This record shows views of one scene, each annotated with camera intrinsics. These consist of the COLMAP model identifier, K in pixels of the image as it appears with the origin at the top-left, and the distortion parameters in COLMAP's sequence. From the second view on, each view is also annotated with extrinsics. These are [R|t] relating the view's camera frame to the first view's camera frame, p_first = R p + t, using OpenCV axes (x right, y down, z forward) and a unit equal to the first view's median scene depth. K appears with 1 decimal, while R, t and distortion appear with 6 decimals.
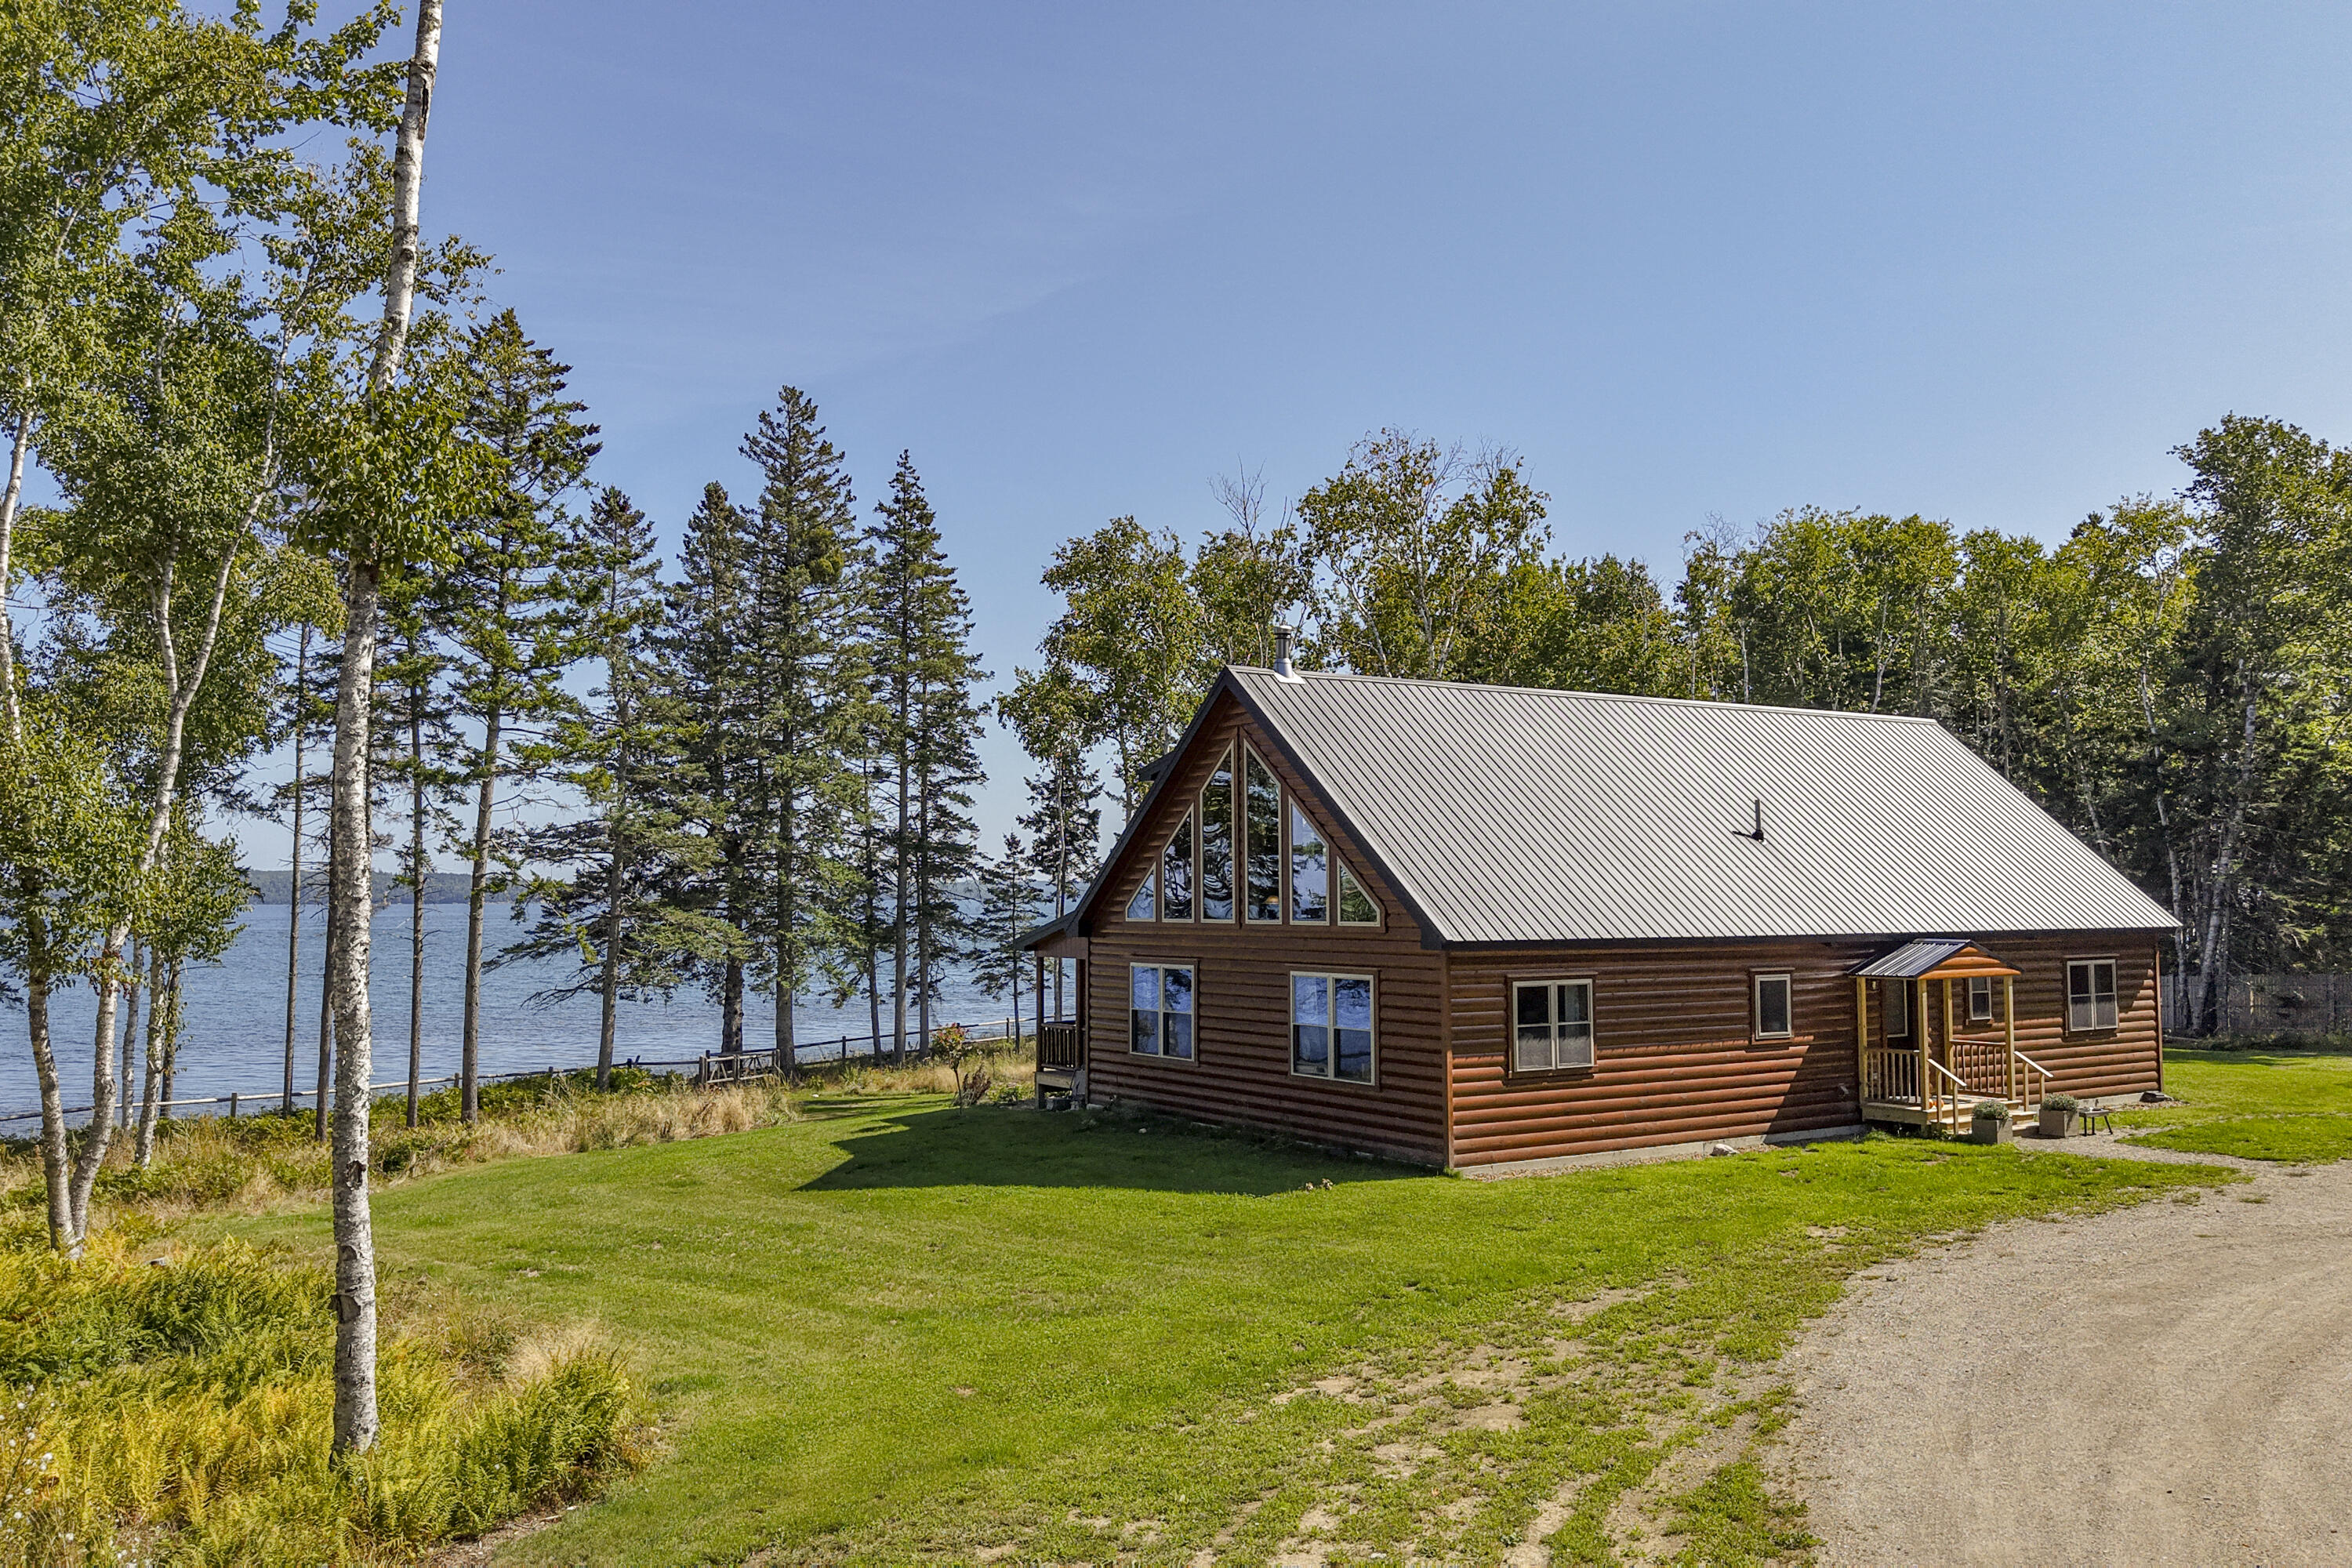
lens RADIAL K [[1845.5, 0, 1167.3], [0, 1845.5, 787.9], [0, 0, 1]] dist [0.076705, -0.132920]
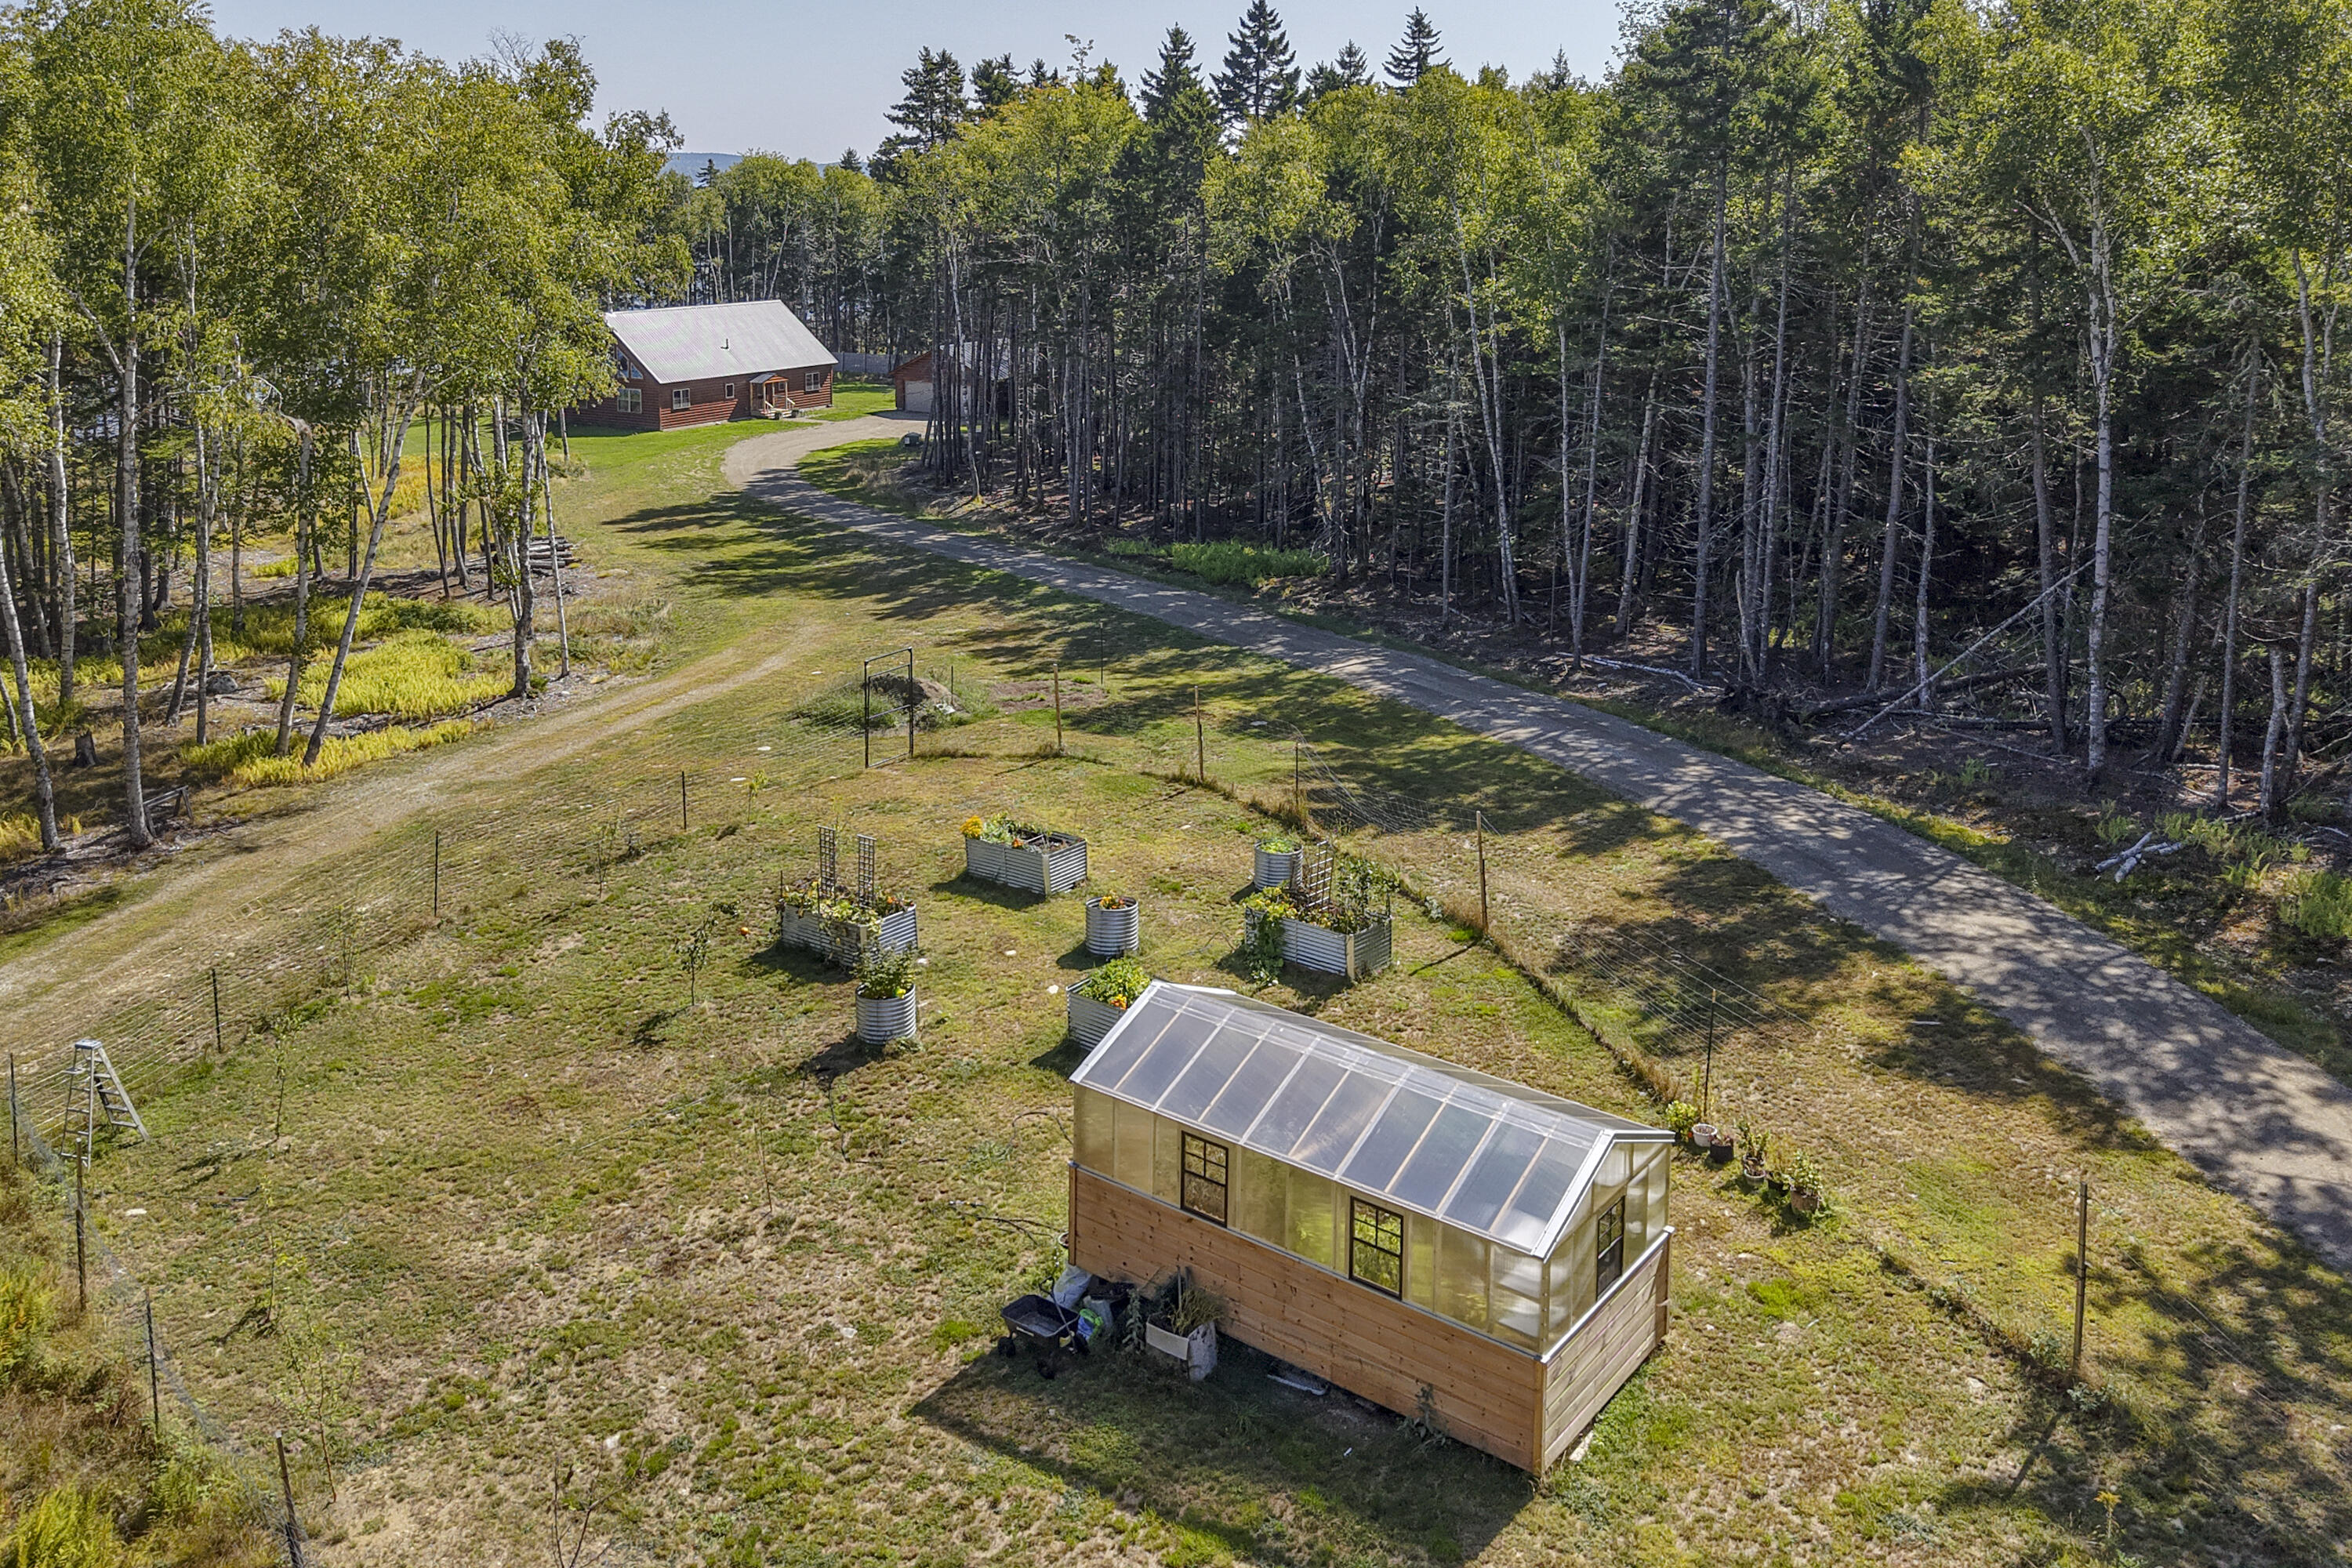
lens RADIAL K [[1845.5, 0, 1167.3], [0, 1845.5, 787.9], [0, 0, 1]] dist [0.076705, -0.132920]
pose [[0.879144, -0.142230, 0.454838, -0.567044], [-0.029410, 0.936413, 0.349666, -0.360676], [-0.475648, -0.320783, 0.819059, -2.148121]]
